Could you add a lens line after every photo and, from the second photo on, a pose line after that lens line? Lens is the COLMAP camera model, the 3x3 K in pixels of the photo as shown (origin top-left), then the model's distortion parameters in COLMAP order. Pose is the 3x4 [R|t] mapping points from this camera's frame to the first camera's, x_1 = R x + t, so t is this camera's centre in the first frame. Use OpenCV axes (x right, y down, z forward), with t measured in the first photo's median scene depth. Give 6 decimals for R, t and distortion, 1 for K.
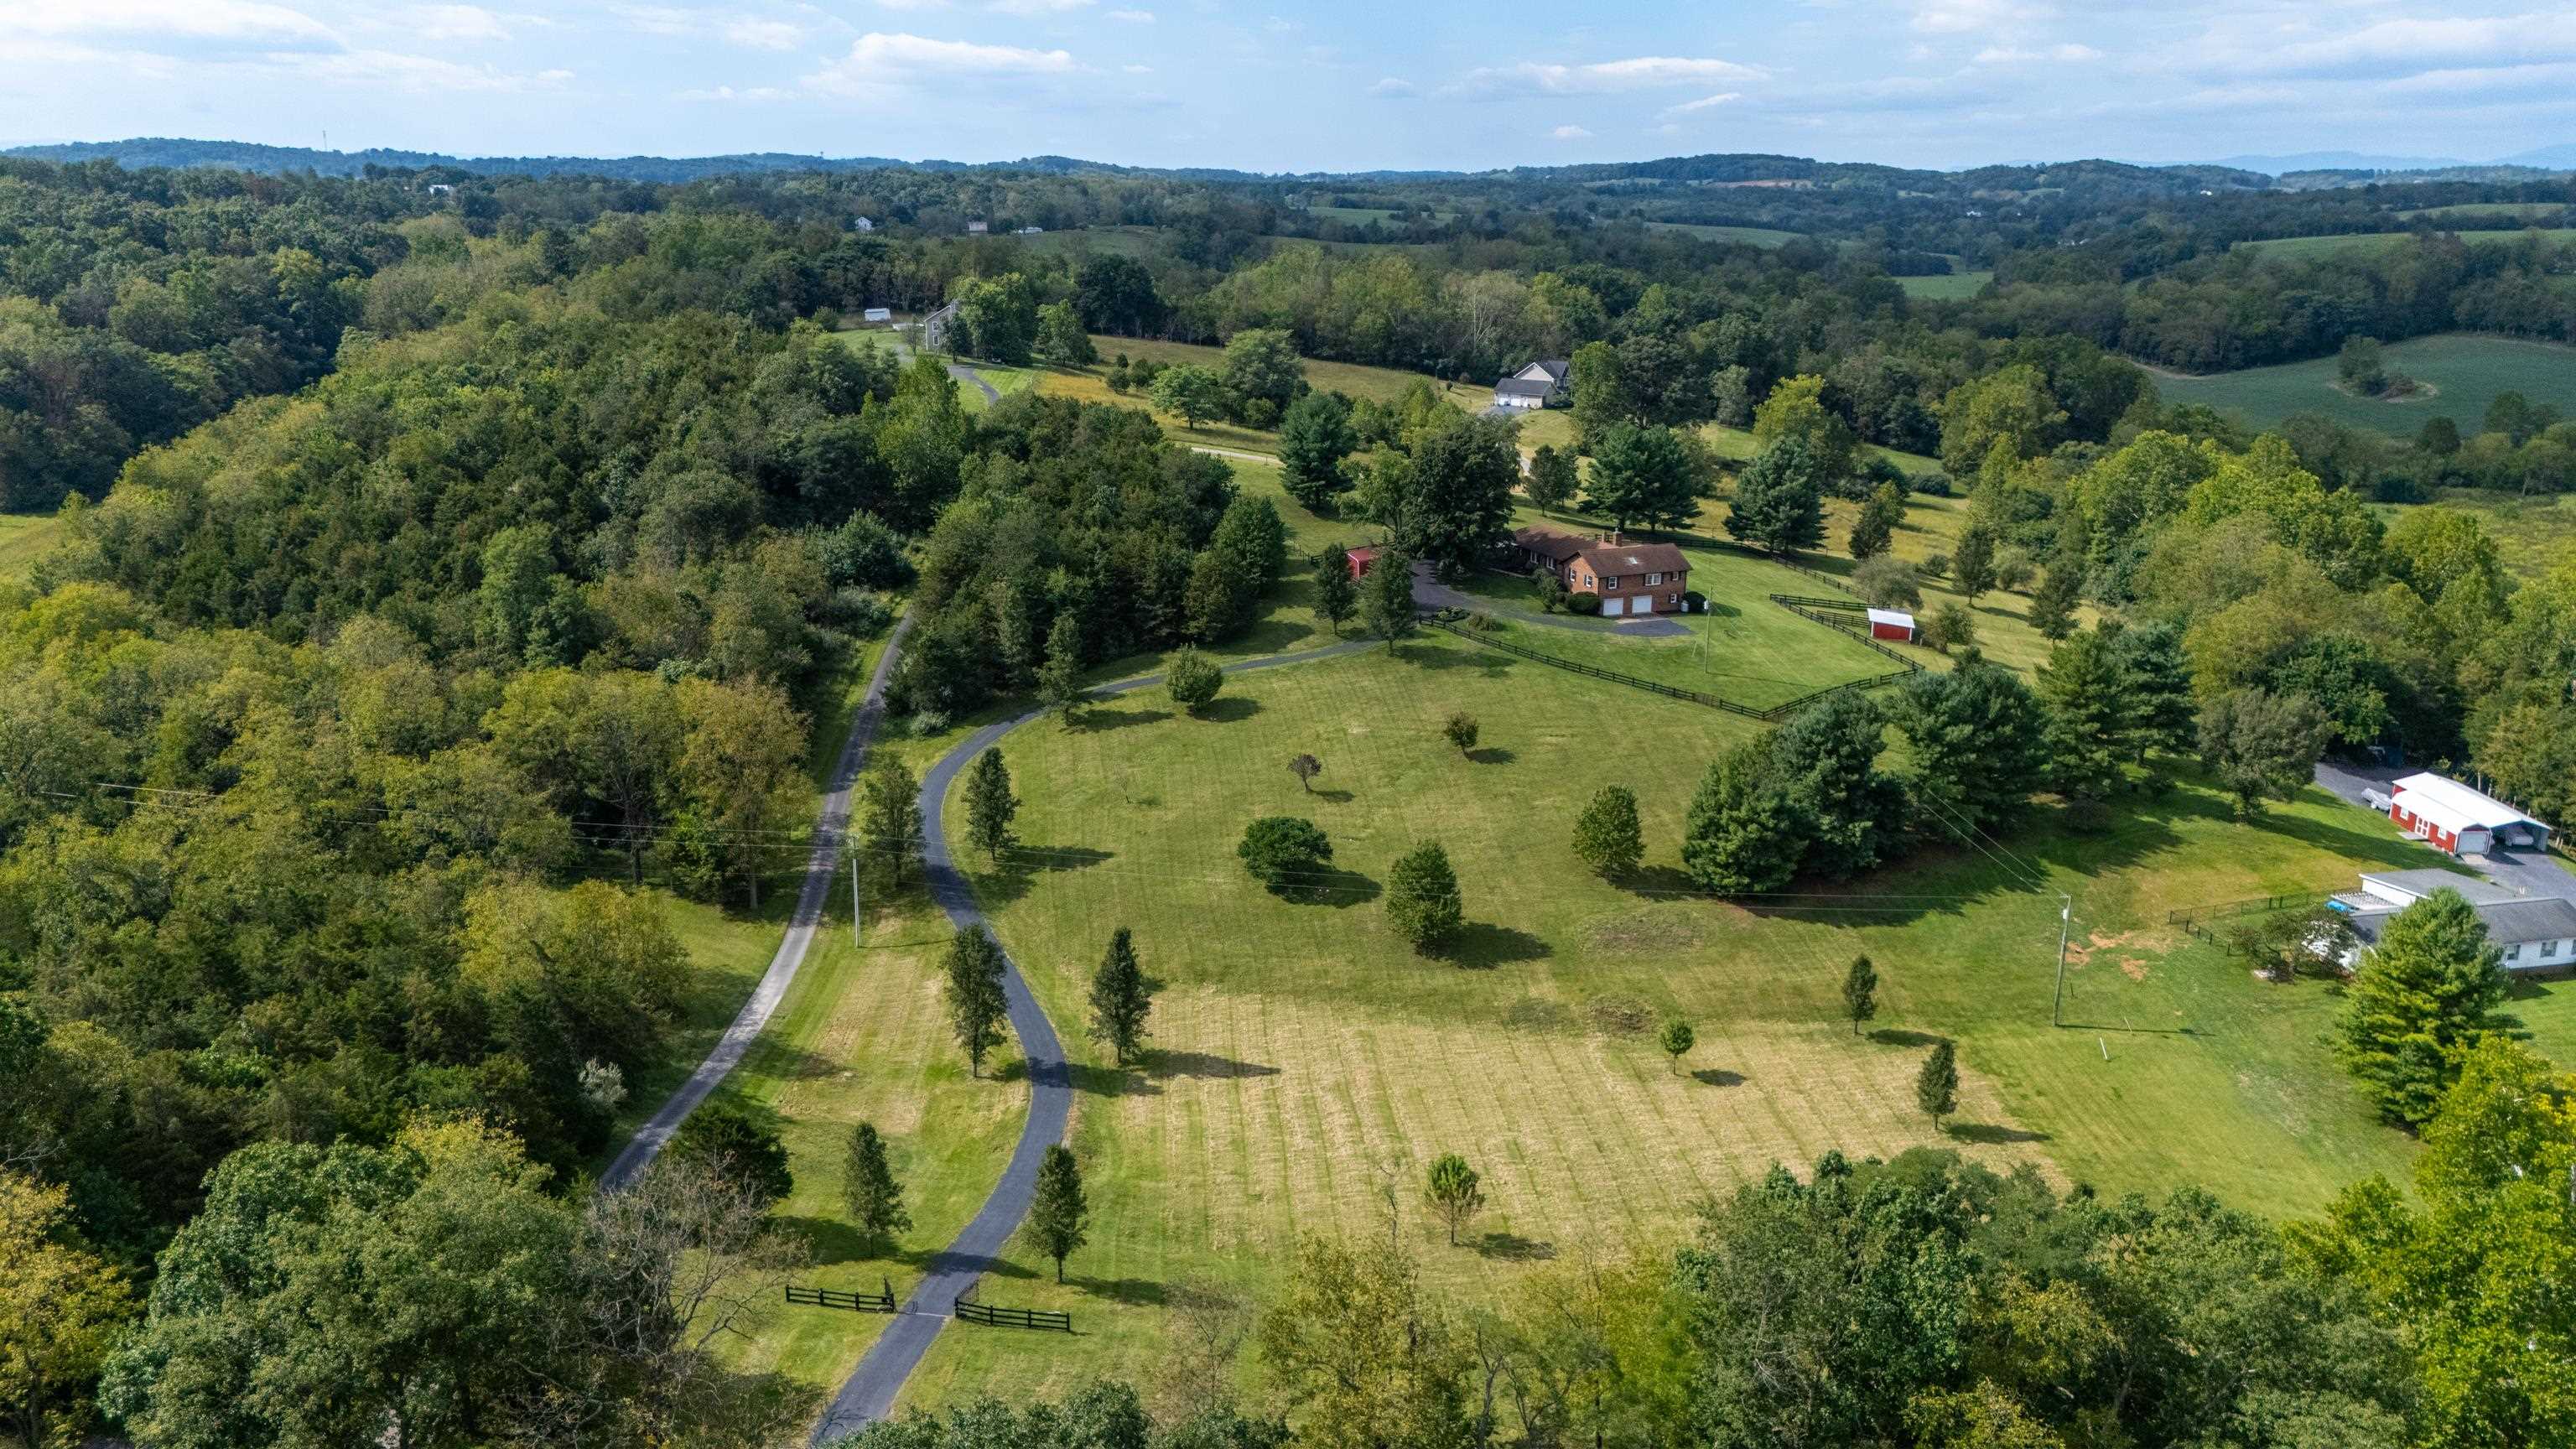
lens RADIAL K [[1909.2, 0, 1271.4], [0, 1909.2, 708.9], [0, 0, 1]] dist [0.063424, -0.060695]
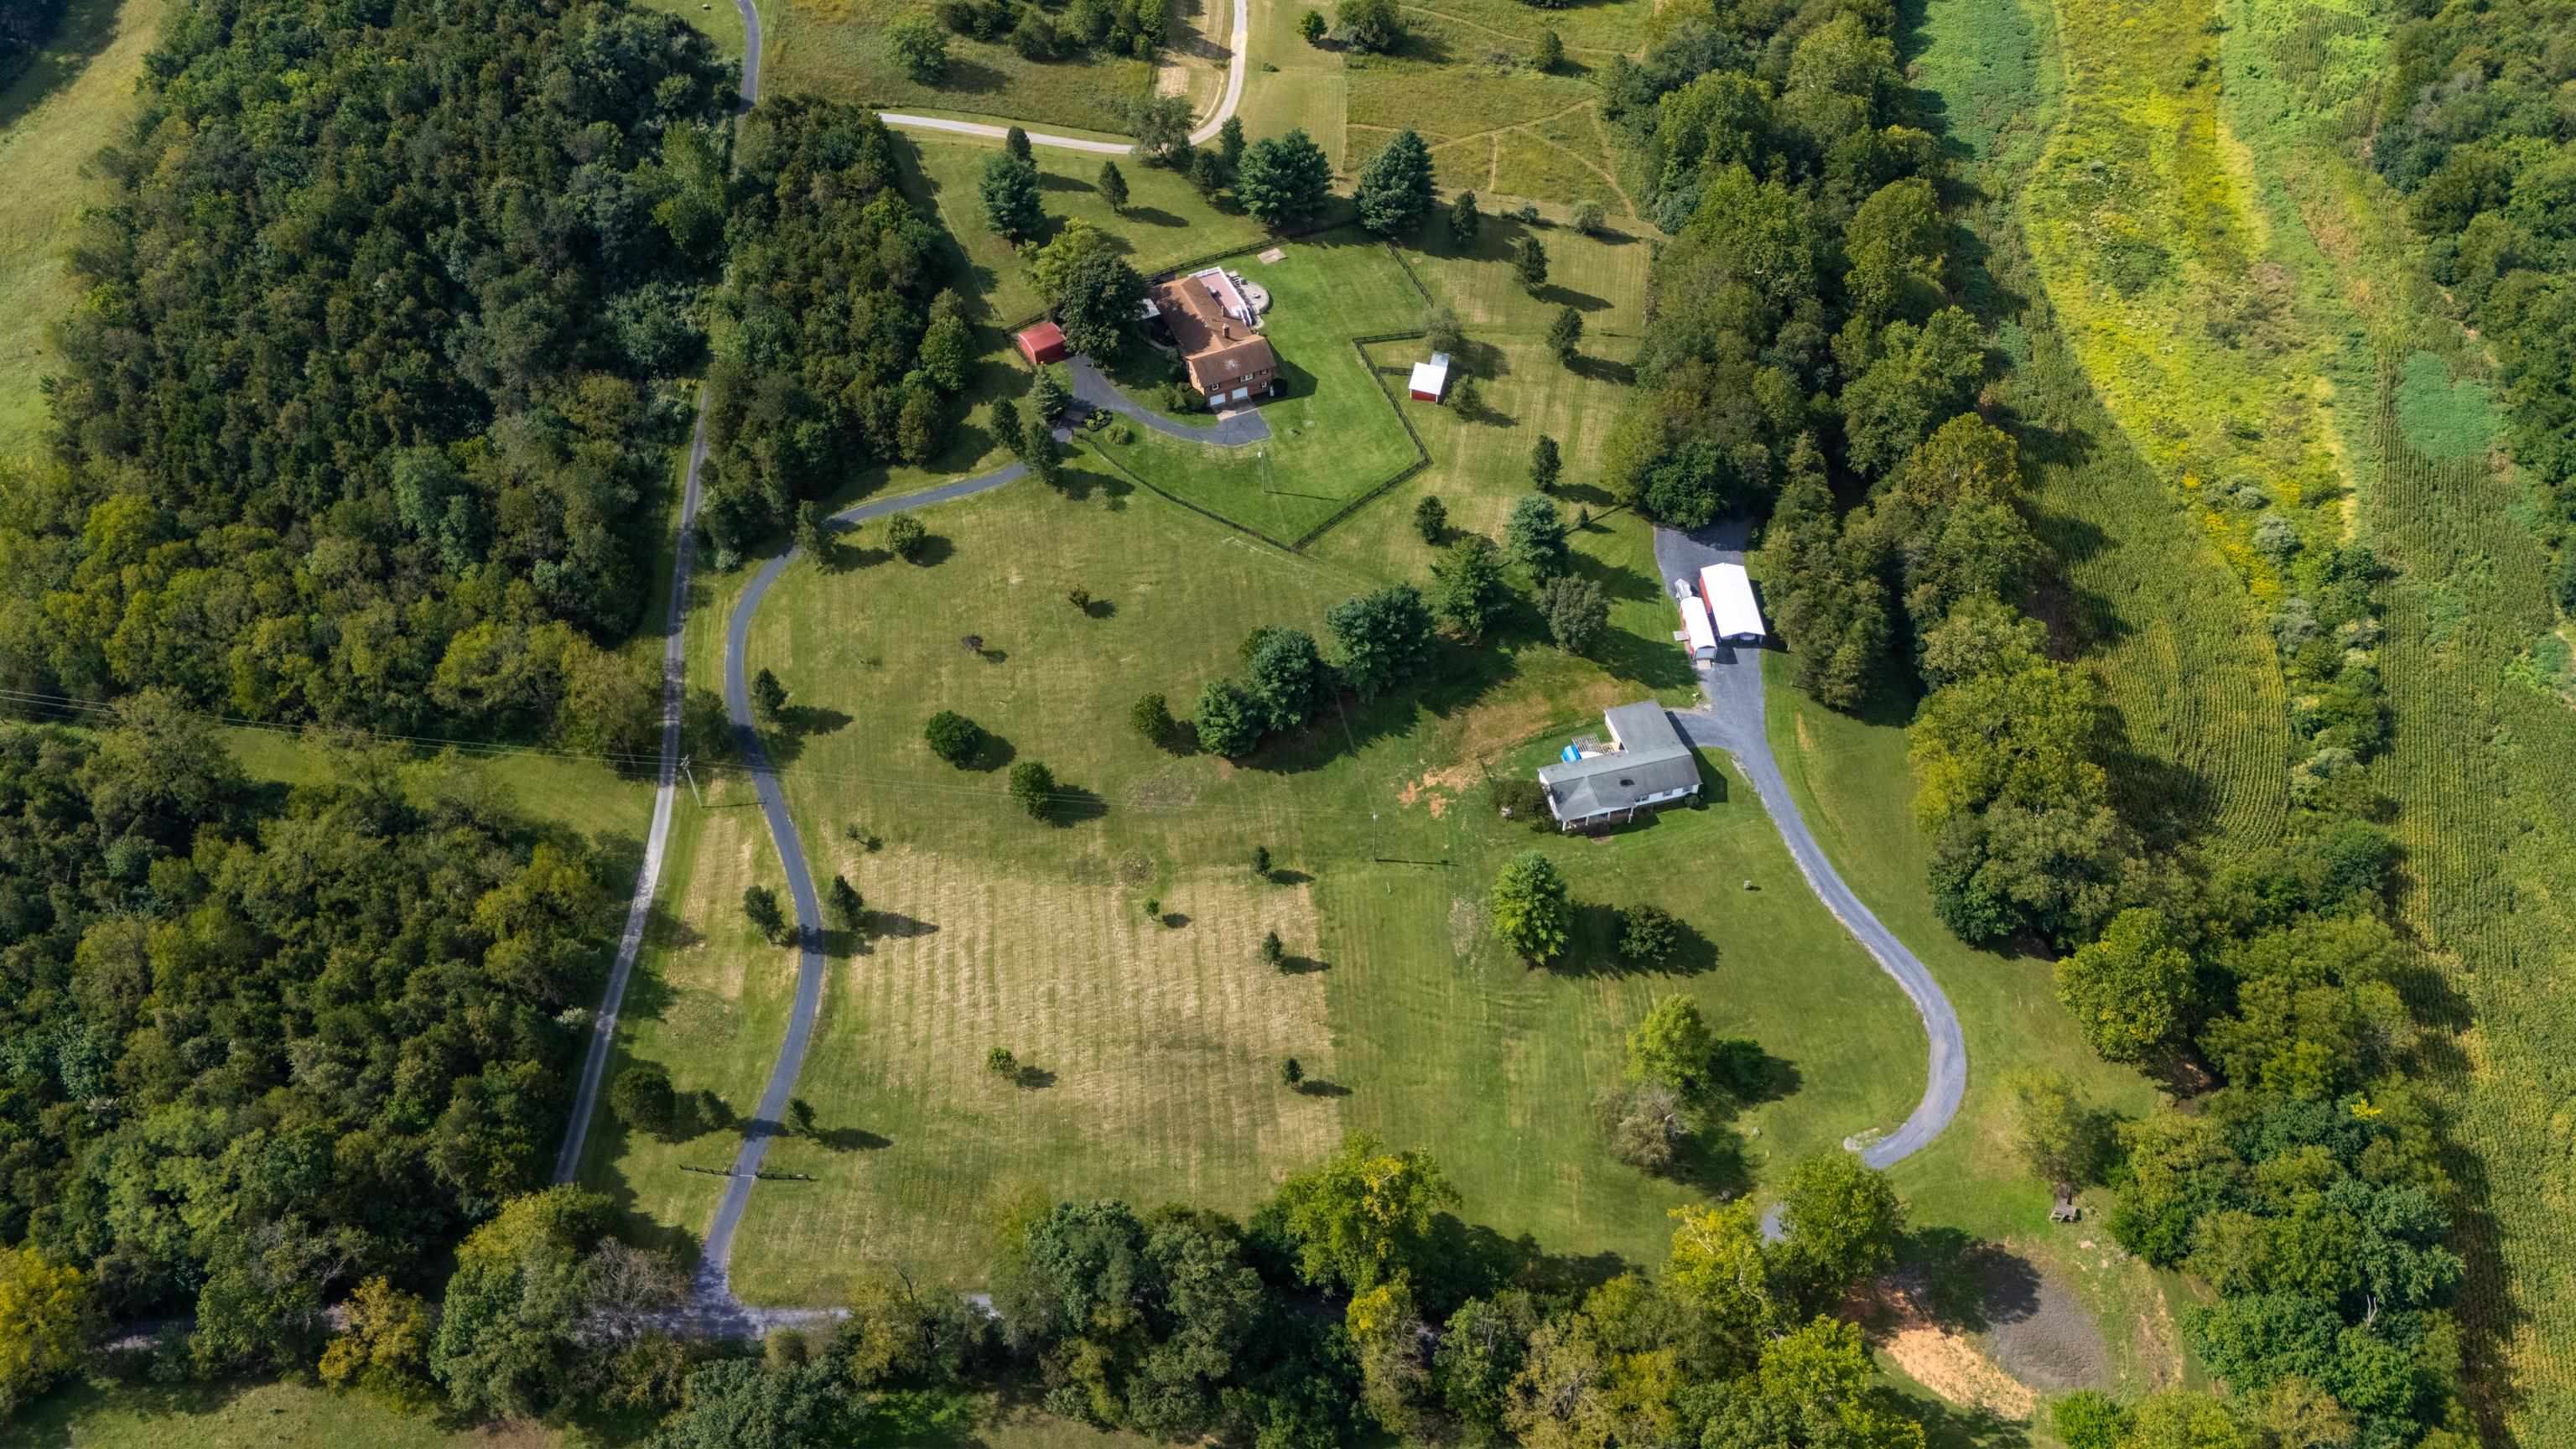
lens RADIAL K [[1909.2, 0, 1283.7], [0, 1909.2, 741.7], [0, 0, 1]] dist [0.063424, -0.060695]
pose [[0.999035, -0.043729, 0.004016, 0.286227], [0.034460, 0.837367, 0.545554, -0.812318], [-0.027219, -0.544890, 0.838066, -0.387777]]
